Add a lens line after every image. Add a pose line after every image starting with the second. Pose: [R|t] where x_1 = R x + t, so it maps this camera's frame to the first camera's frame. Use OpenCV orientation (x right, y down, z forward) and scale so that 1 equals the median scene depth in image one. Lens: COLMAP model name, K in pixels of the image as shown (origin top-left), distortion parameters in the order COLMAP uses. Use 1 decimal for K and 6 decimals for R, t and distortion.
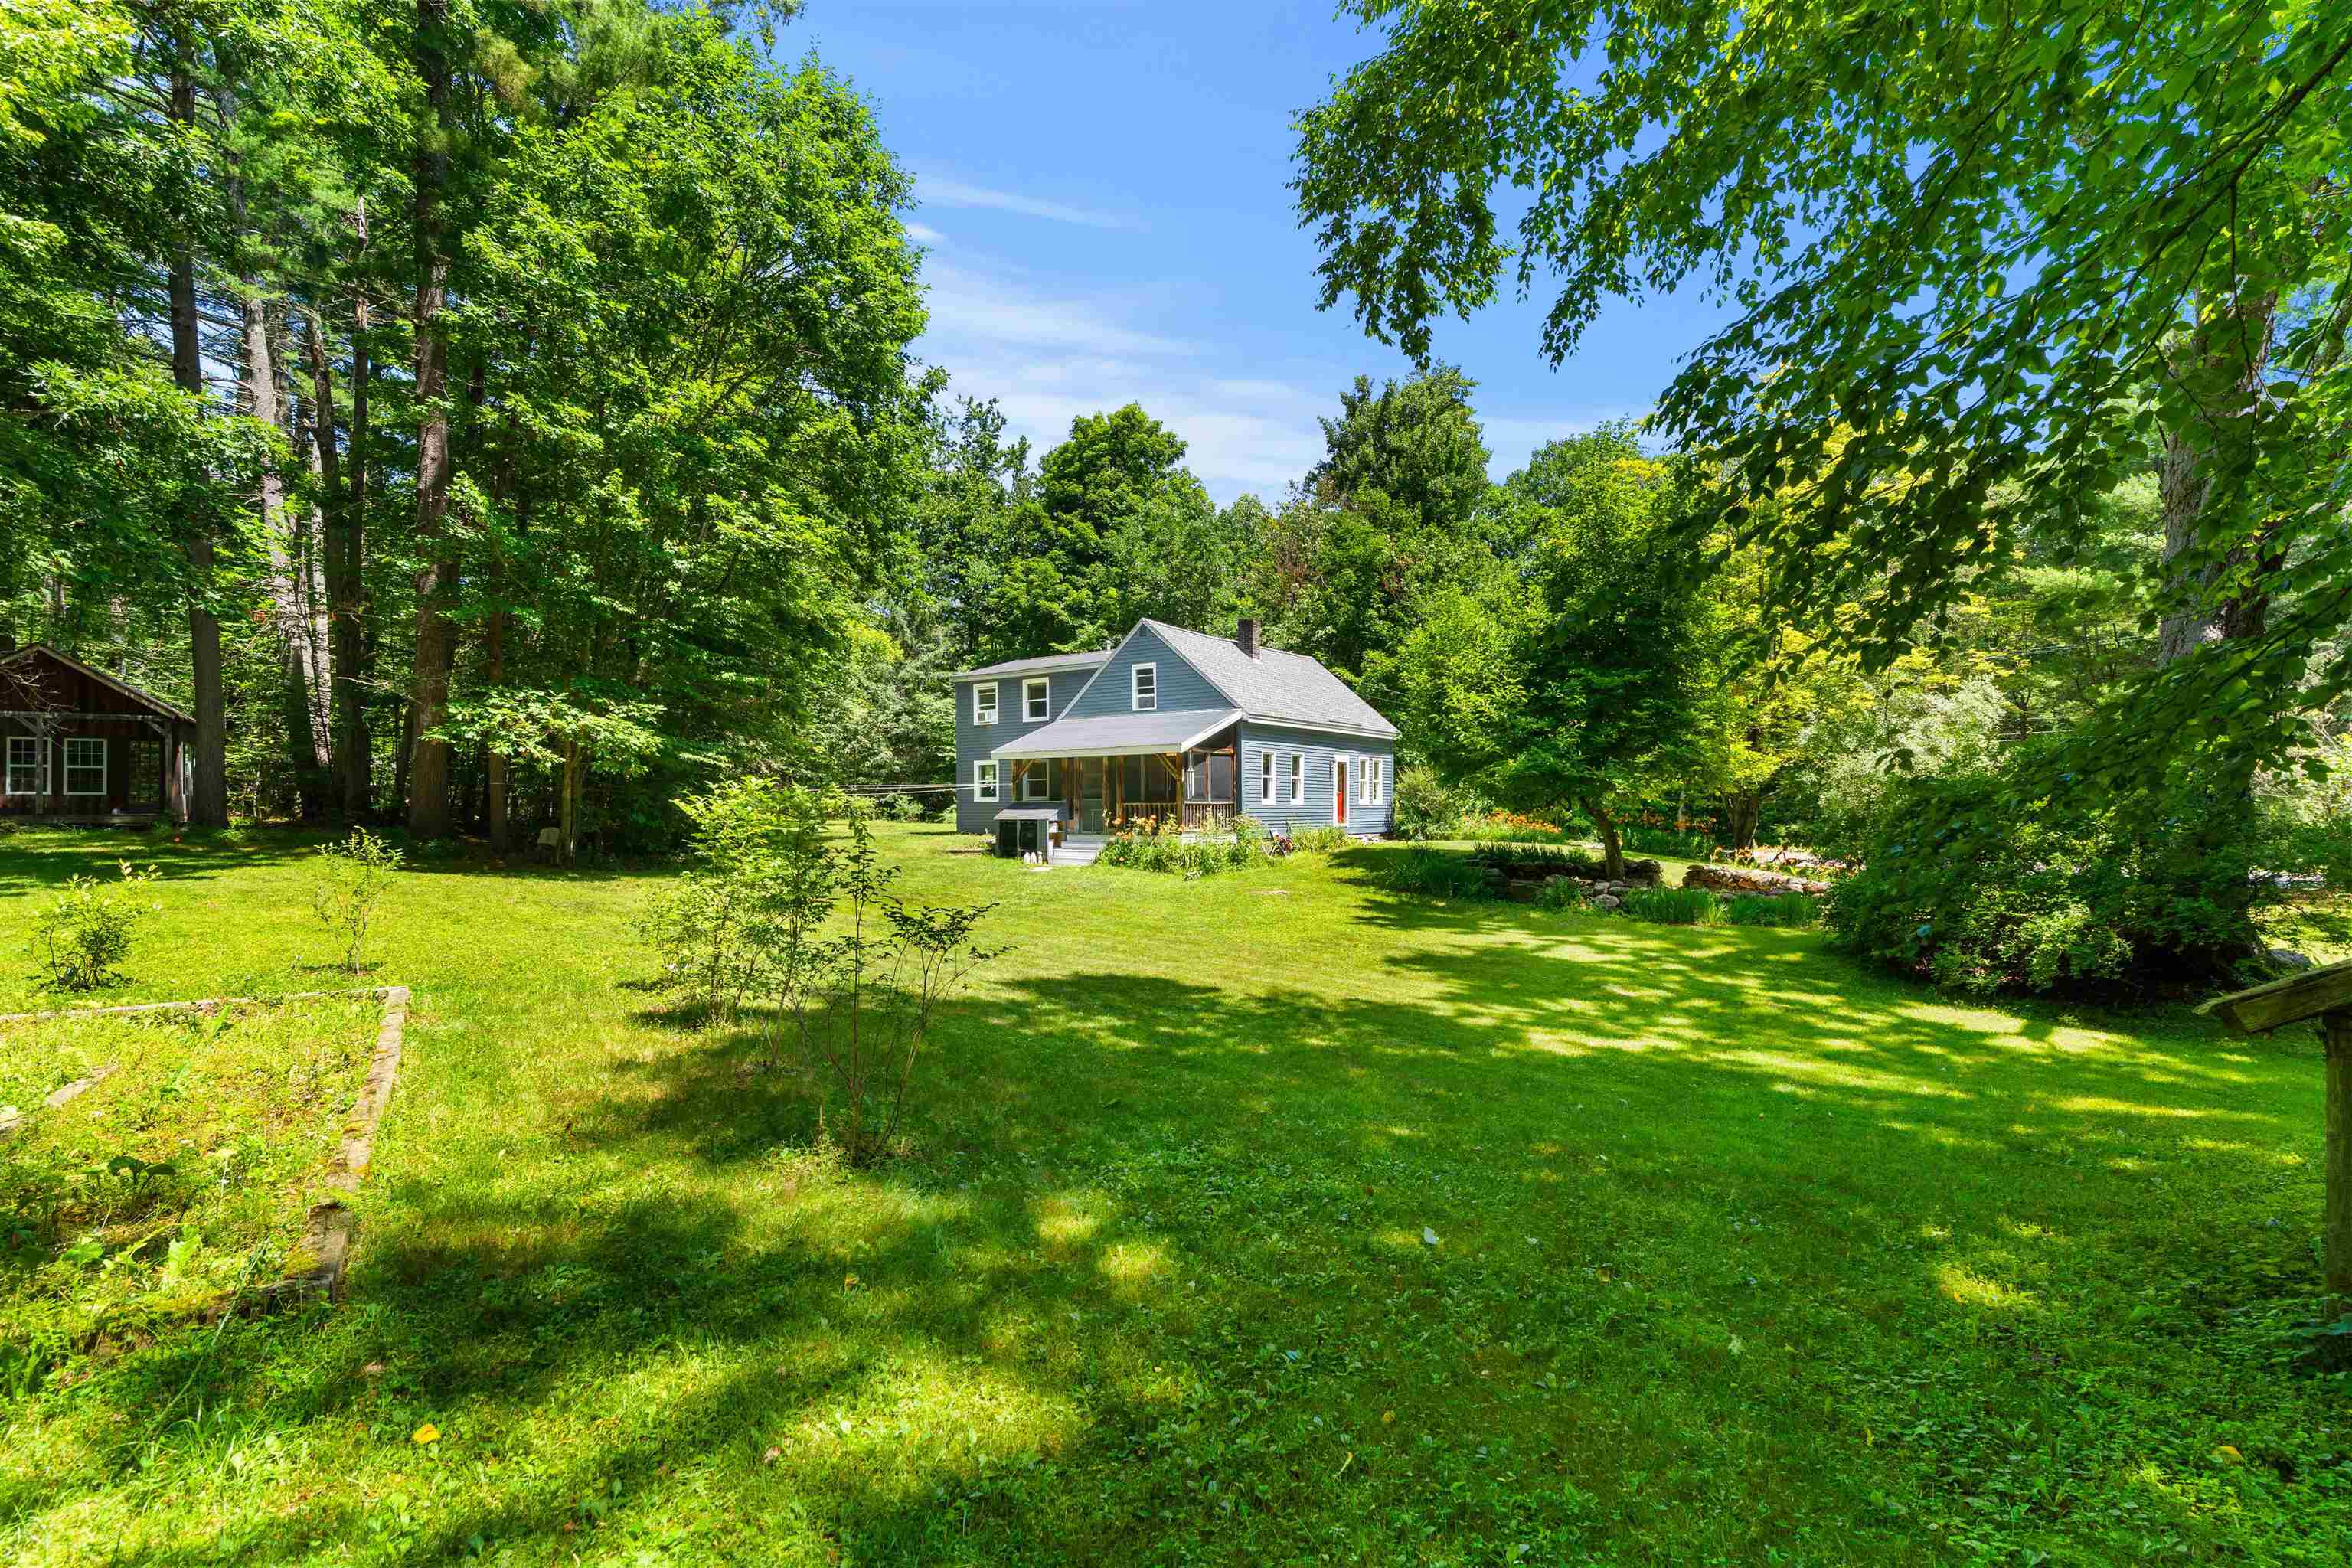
lens RADIAL K [[1065.2, 0, 1169.3], [0, 1065.2, 811.7], [0, 0, 1]] dist [-0.011303, 0.003701]
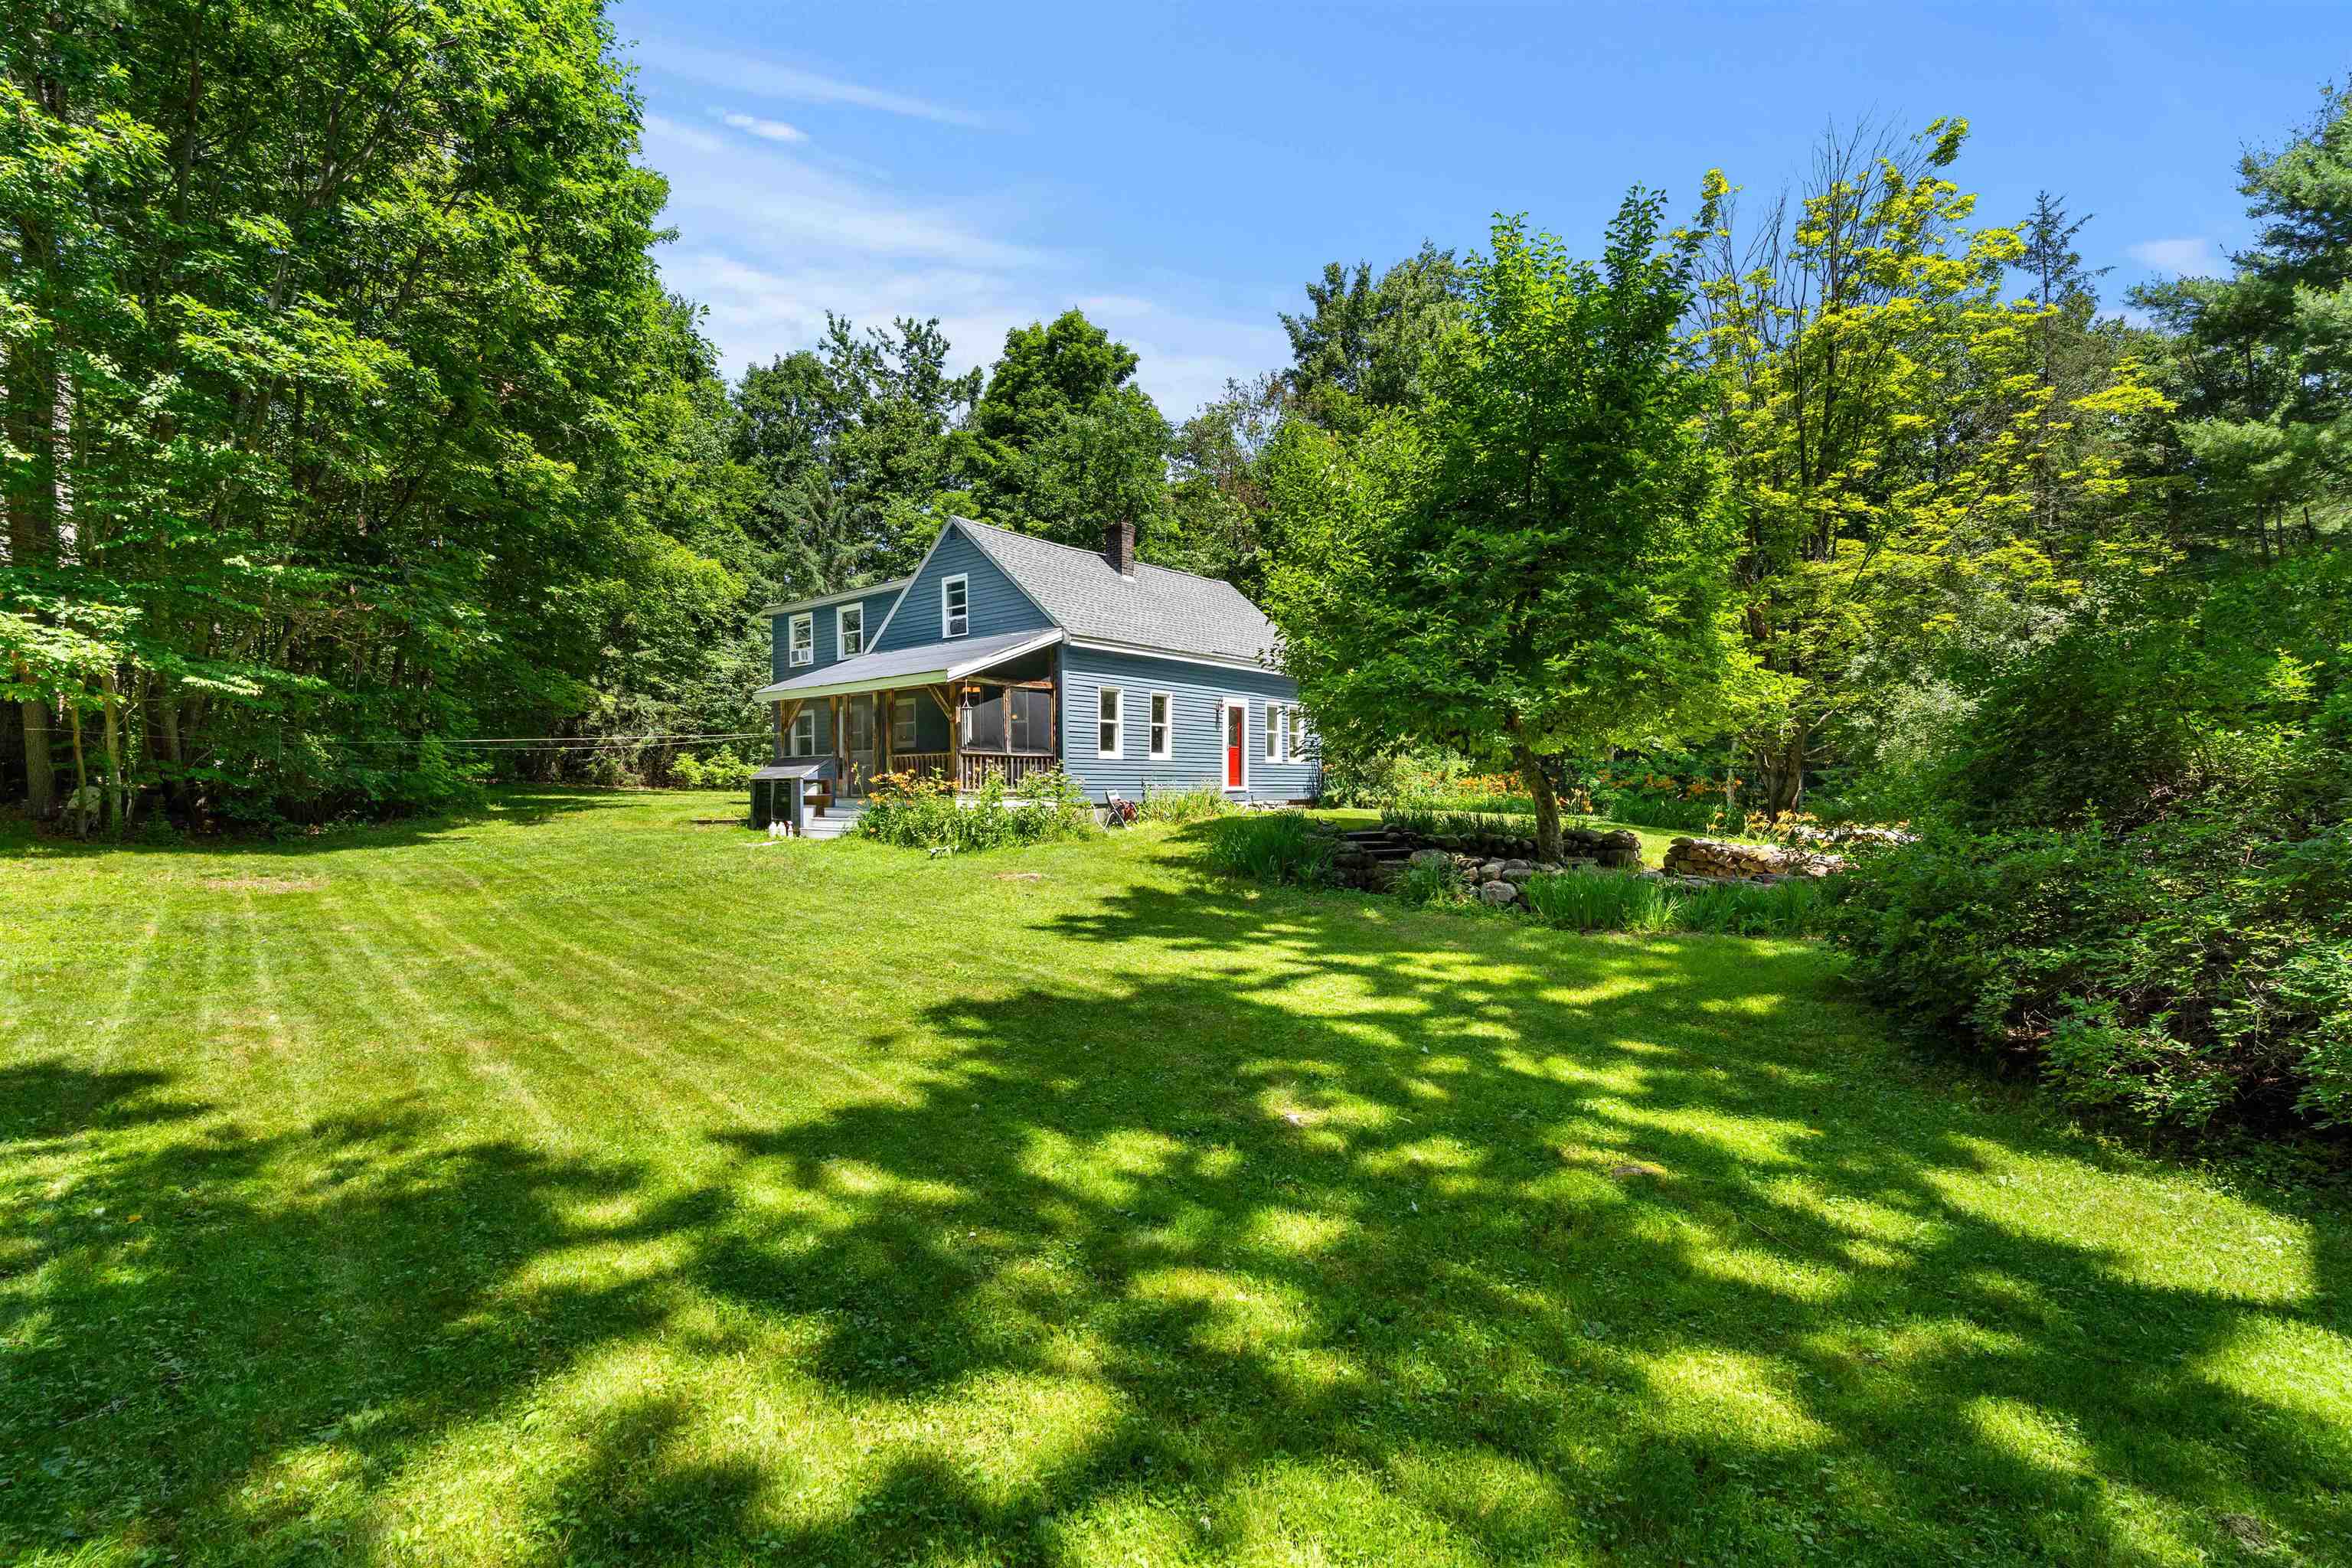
lens RADIAL K [[1065.2, 0, 1172.4], [0, 1065.2, 804.2], [0, 0, 1]] dist [-0.011303, 0.003701]
pose [[0.998050, -0.000983, -0.062410, 0.178517], [0.001494, 0.999966, 0.008141, 0.018492], [0.062400, -0.008218, 0.998017, 0.248433]]
